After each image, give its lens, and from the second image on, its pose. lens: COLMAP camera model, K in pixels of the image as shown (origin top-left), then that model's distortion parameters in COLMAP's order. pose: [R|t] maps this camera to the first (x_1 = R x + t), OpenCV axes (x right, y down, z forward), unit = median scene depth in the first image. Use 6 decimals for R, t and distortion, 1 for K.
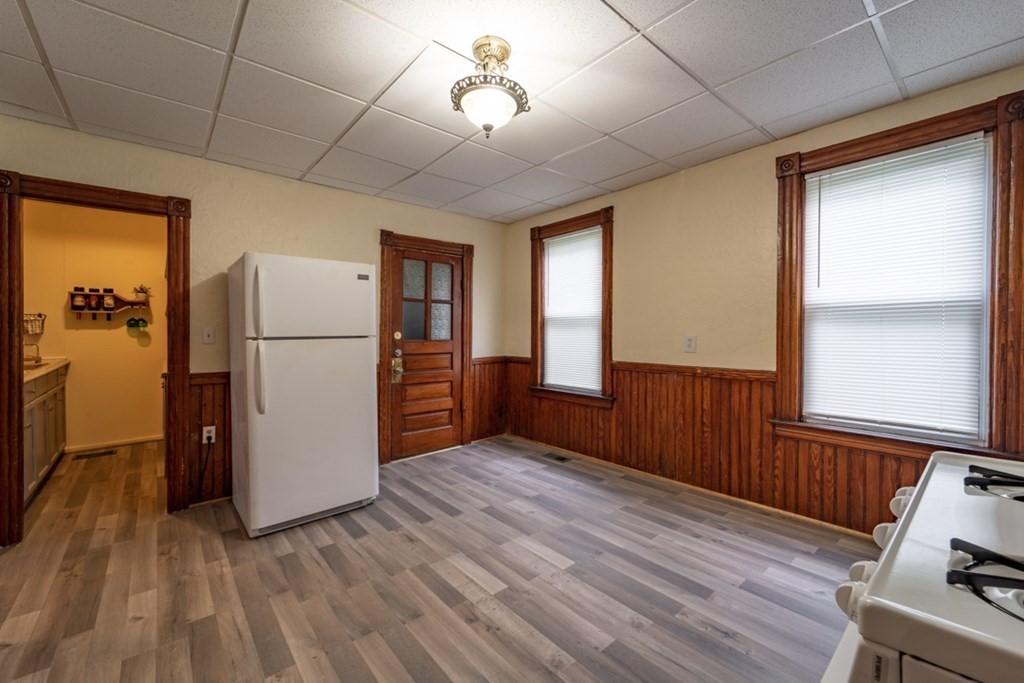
lens RADIAL K [[413.1, 0, 513.0], [0, 413.1, 336.9], [0, 0, 1]] dist [0.001737, -0.000470]
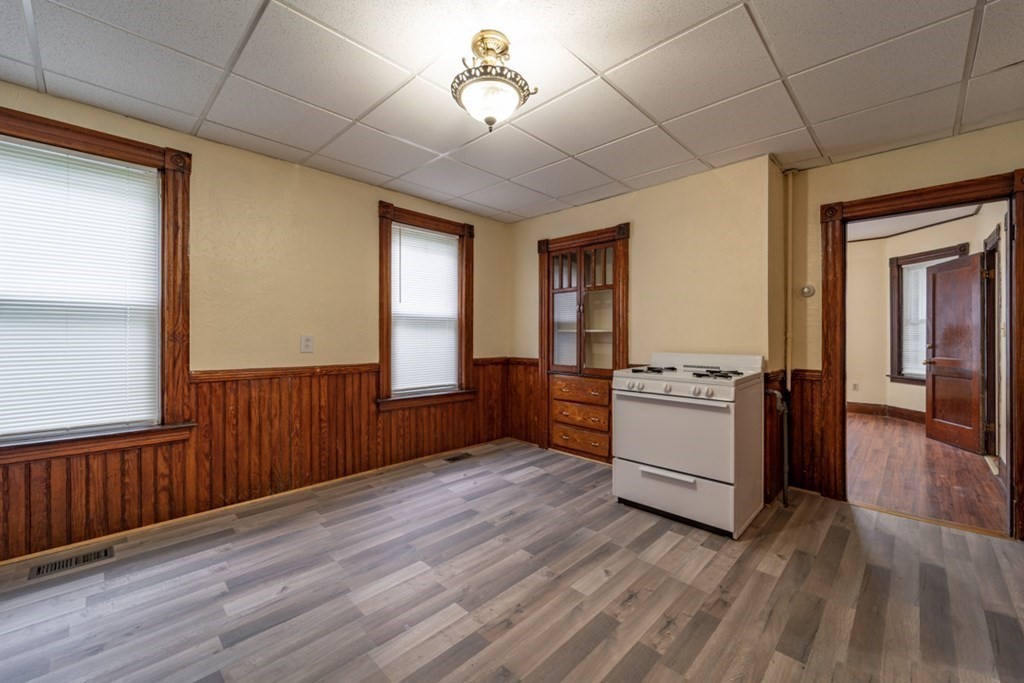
lens RADIAL K [[413.1, 0, 508.1], [0, 413.1, 337.1], [0, 0, 1]] dist [0.001737, -0.000470]
pose [[-0.080716, -0.001406, 0.996736, -0.740872], [0.006125, 0.999979, 0.001907, 0.001617], [-0.996718, 0.006259, -0.080706, 0.740135]]
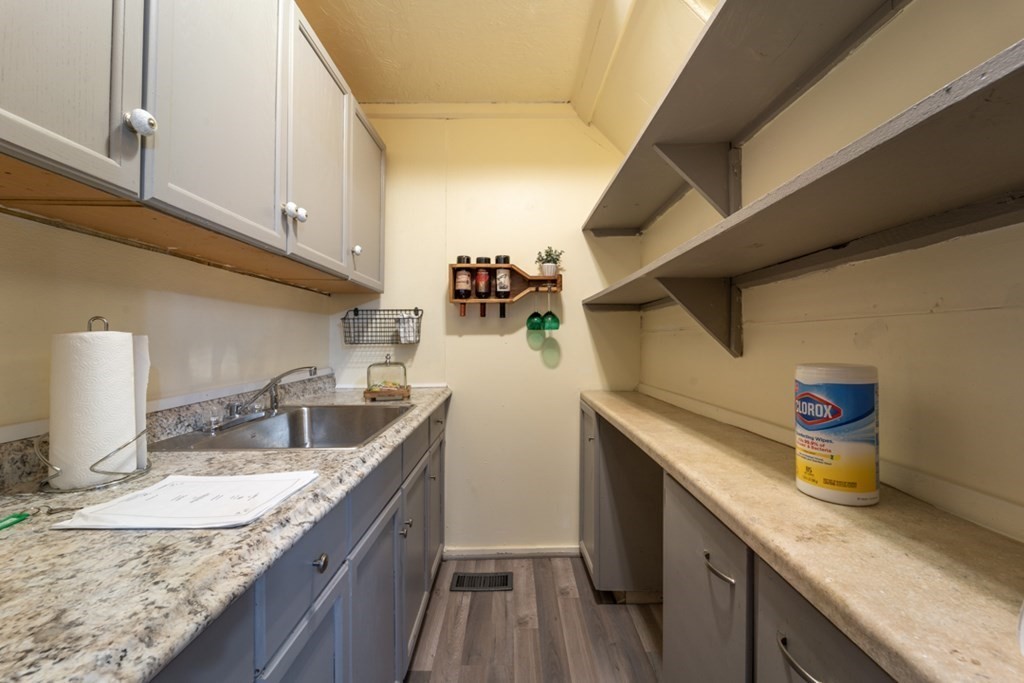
lens RADIAL K [[413.1, 0, 512.6], [0, 413.1, 339.7], [0, 0, 1]] dist [0.001737, -0.000470]
pose [[0.756174, -0.003925, -0.654359, -0.299120], [-0.005479, 0.999909, -0.012329, -0.002351], [0.654348, 0.012908, 0.756083, 0.293265]]
